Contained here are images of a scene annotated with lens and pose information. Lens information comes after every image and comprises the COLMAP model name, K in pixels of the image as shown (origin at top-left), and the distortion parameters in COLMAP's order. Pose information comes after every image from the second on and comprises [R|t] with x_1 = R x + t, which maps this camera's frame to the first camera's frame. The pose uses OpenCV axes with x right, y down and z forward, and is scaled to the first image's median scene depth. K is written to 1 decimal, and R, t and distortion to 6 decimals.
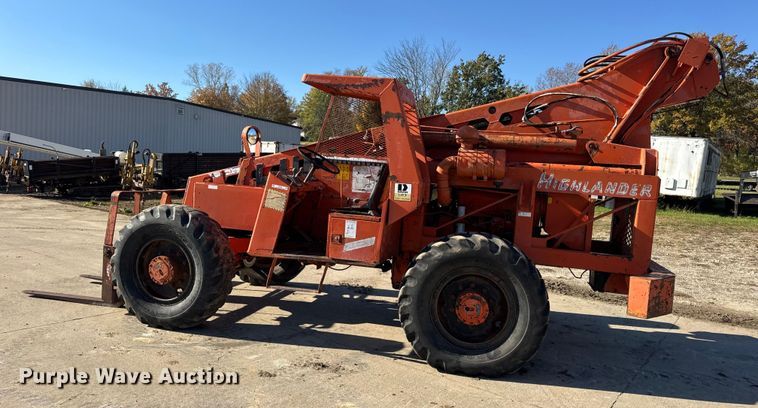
lens RADIAL K [[529.4, 0, 379.0], [0, 529.4, 204.0], [0, 0, 1]] dist [0.059448, -0.004801]
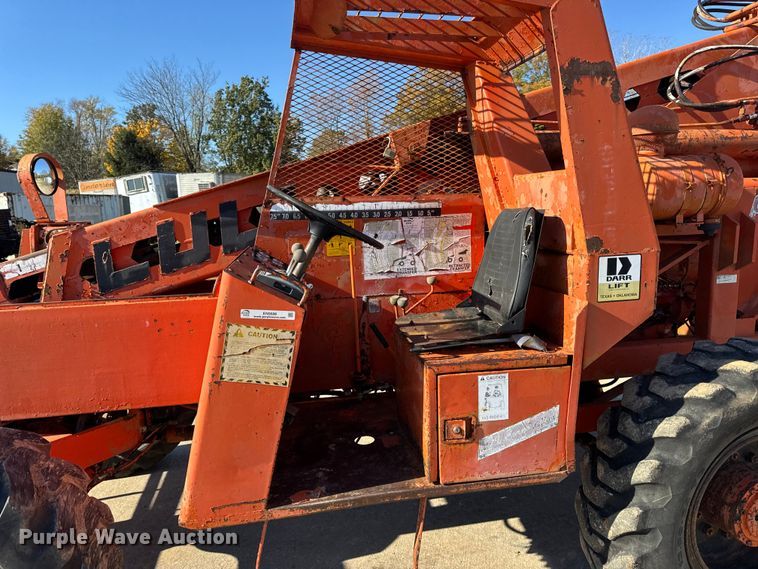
lens RADIAL K [[553.0, 0, 393.4], [0, 553.0, 283.3], [0, 0, 1]] dist [0.057539, -0.092496]
pose [[0.905341, -0.153867, 0.395832, -0.241032], [0.122586, 0.987066, 0.103313, -0.073889], [-0.406609, -0.045009, 0.912493, 0.641543]]
